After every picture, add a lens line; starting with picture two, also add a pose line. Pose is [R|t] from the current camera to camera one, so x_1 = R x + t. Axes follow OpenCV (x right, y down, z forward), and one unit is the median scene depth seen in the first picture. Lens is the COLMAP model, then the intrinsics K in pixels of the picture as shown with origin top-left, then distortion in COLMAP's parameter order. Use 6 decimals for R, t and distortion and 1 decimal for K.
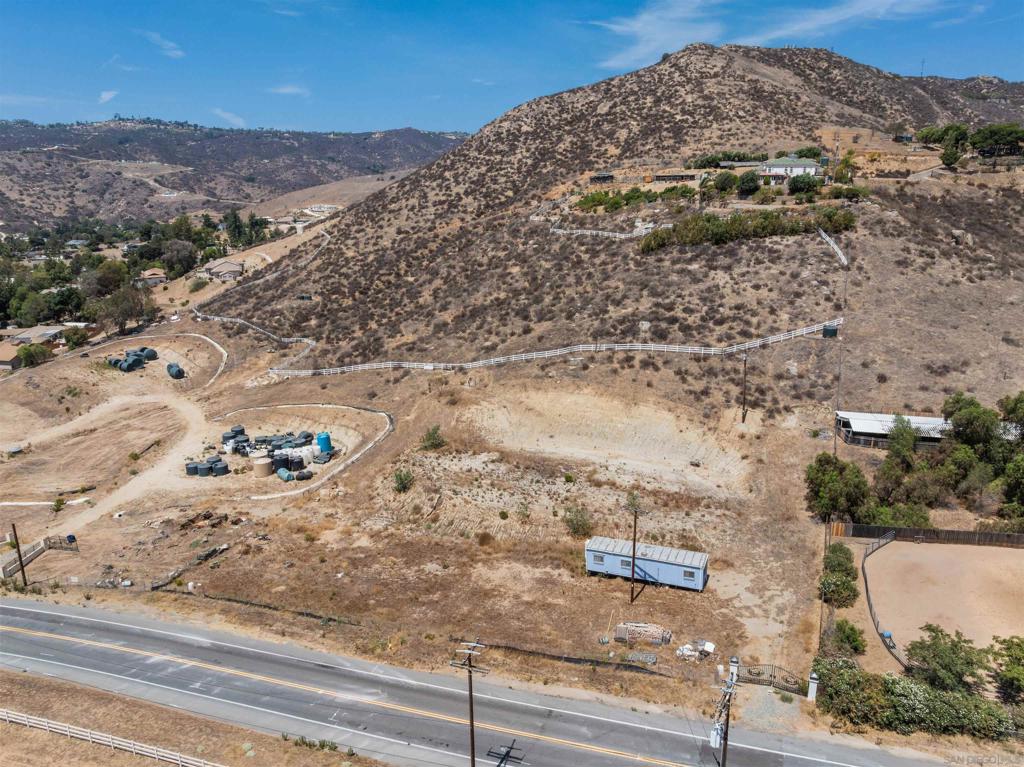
lens RADIAL K [[728.3, 0, 516.8], [0, 728.3, 358.7], [0, 0, 1]] dist [-0.042001, 0.002192]
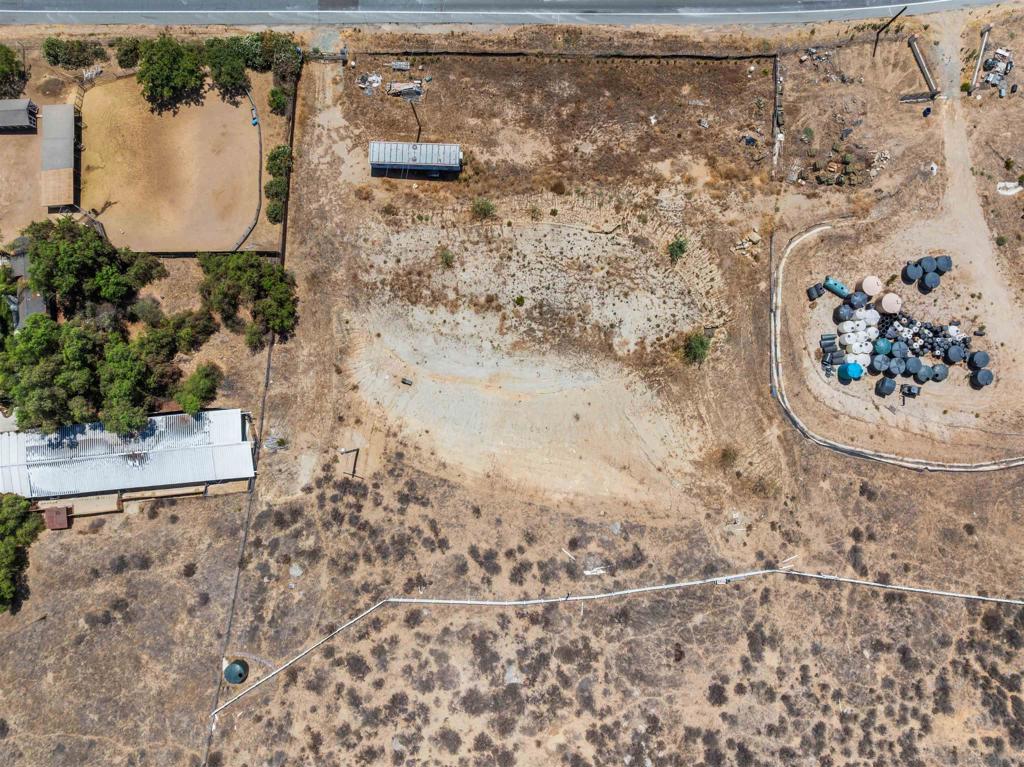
lens RADIAL K [[728.3, 0, 516.8], [0, 728.3, 358.7], [0, 0, 1]] dist [-0.042001, 0.002192]
pose [[-0.934268, 0.356545, 0.004333, 0.072533], [-0.067186, -0.187957, 0.979877, -0.601569], [0.350185, 0.915176, 0.199557, 0.629164]]
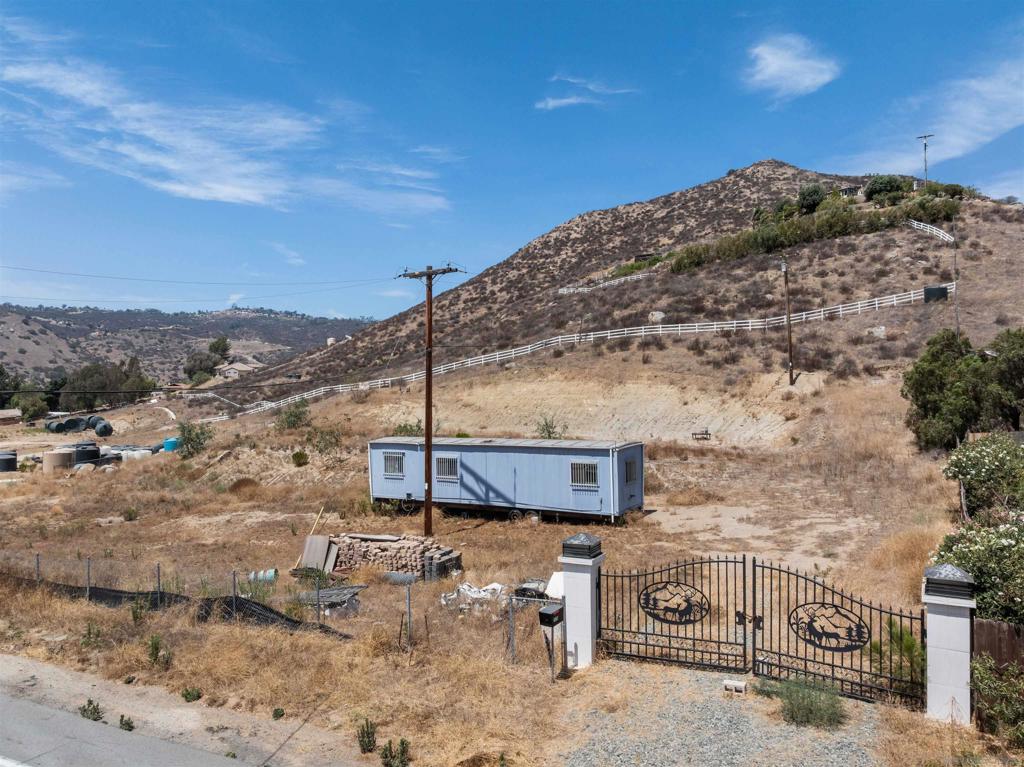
lens RADIAL K [[728.3, 0, 516.8], [0, 728.3, 358.7], [0, 0, 1]] dist [-0.042001, 0.002192]
pose [[0.991164, 0.000551, -0.132640, 0.135386], [-0.036339, 0.962860, -0.267546, 0.183468], [0.127566, 0.270001, 0.954372, 0.327097]]
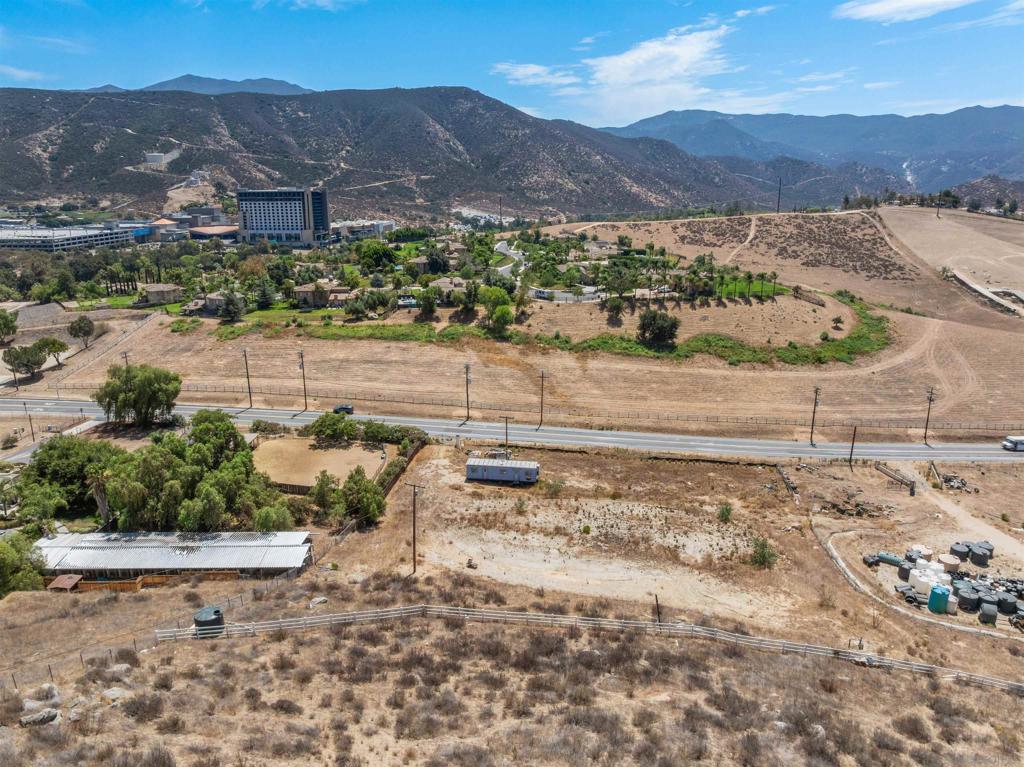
lens RADIAL K [[728.3, 0, 516.8], [0, 728.3, 358.7], [0, 0, 1]] dist [-0.042001, 0.002192]
pose [[-0.959317, 0.084124, -0.269505, 0.318027], [-0.053404, 0.883276, 0.465802, -0.401691], [0.277233, 0.461244, -0.842850, 1.272918]]
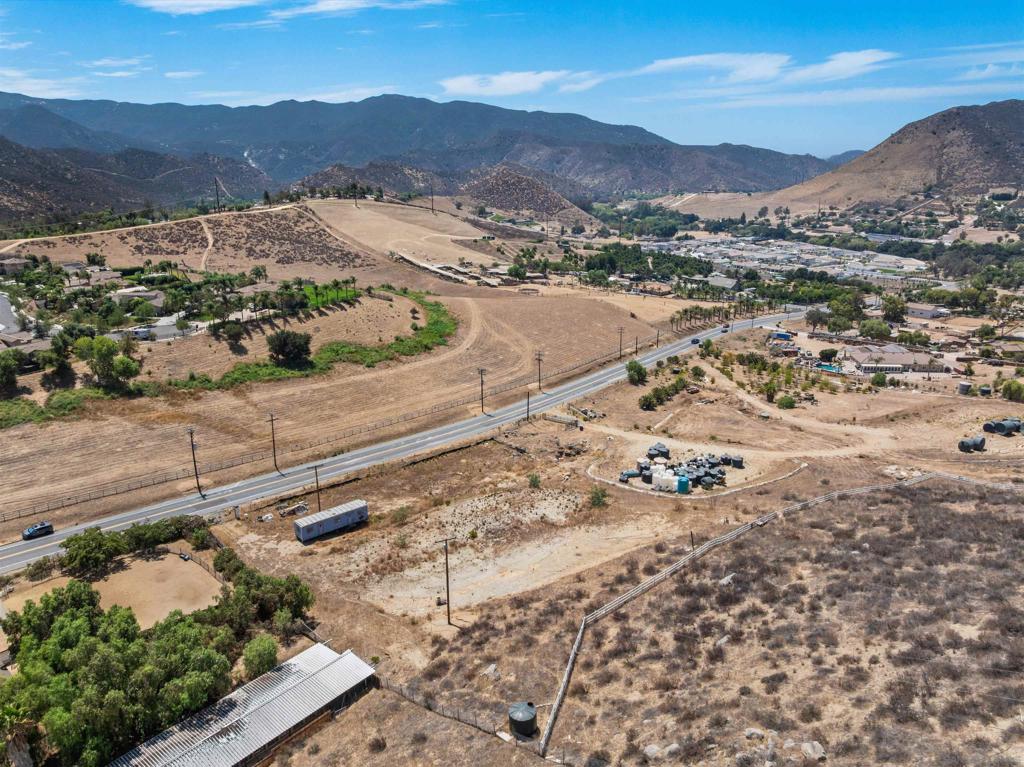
lens RADIAL K [[728.3, 0, 516.8], [0, 728.3, 358.7], [0, 0, 1]] dist [-0.042001, 0.002192]
pose [[-0.421281, 0.256852, -0.869799, 0.728103], [-0.205081, 0.907237, 0.367238, -0.398576], [0.883439, 0.333089, -0.329526, 0.982744]]
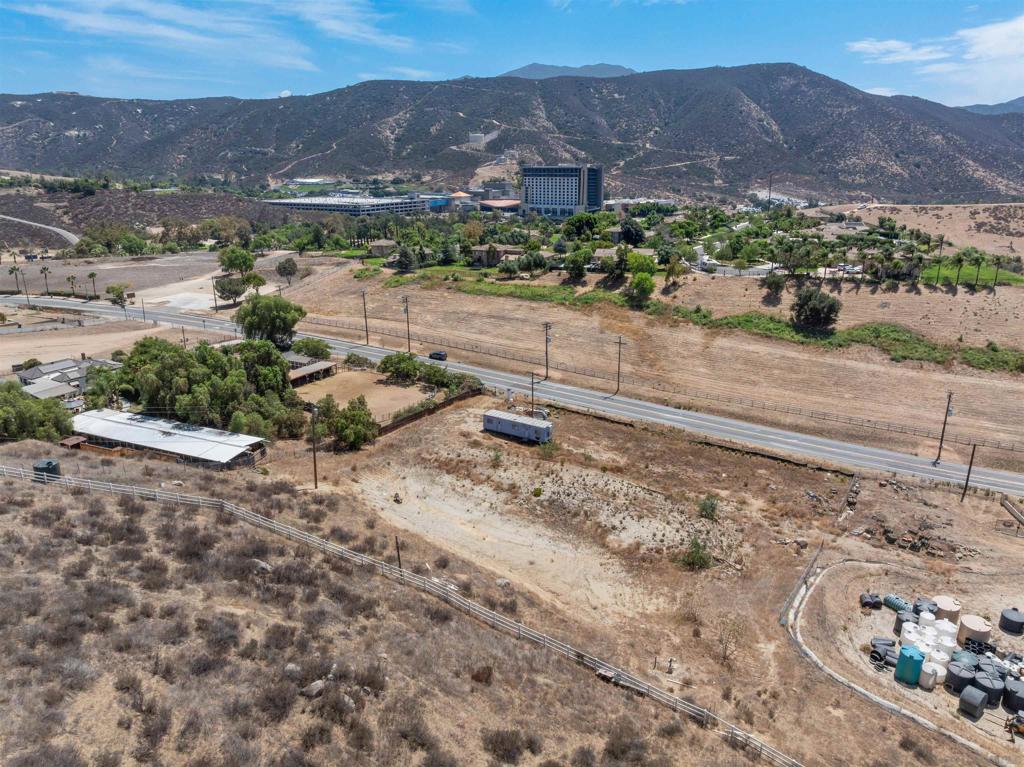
lens RADIAL K [[728.3, 0, 516.8], [0, 728.3, 358.7], [0, 0, 1]] dist [-0.042001, 0.002192]
pose [[-0.987919, -0.023978, 0.153107, -0.035827], [0.053617, 0.874059, 0.482851, -0.350112], [-0.145402, 0.485227, -0.862214, 1.287245]]
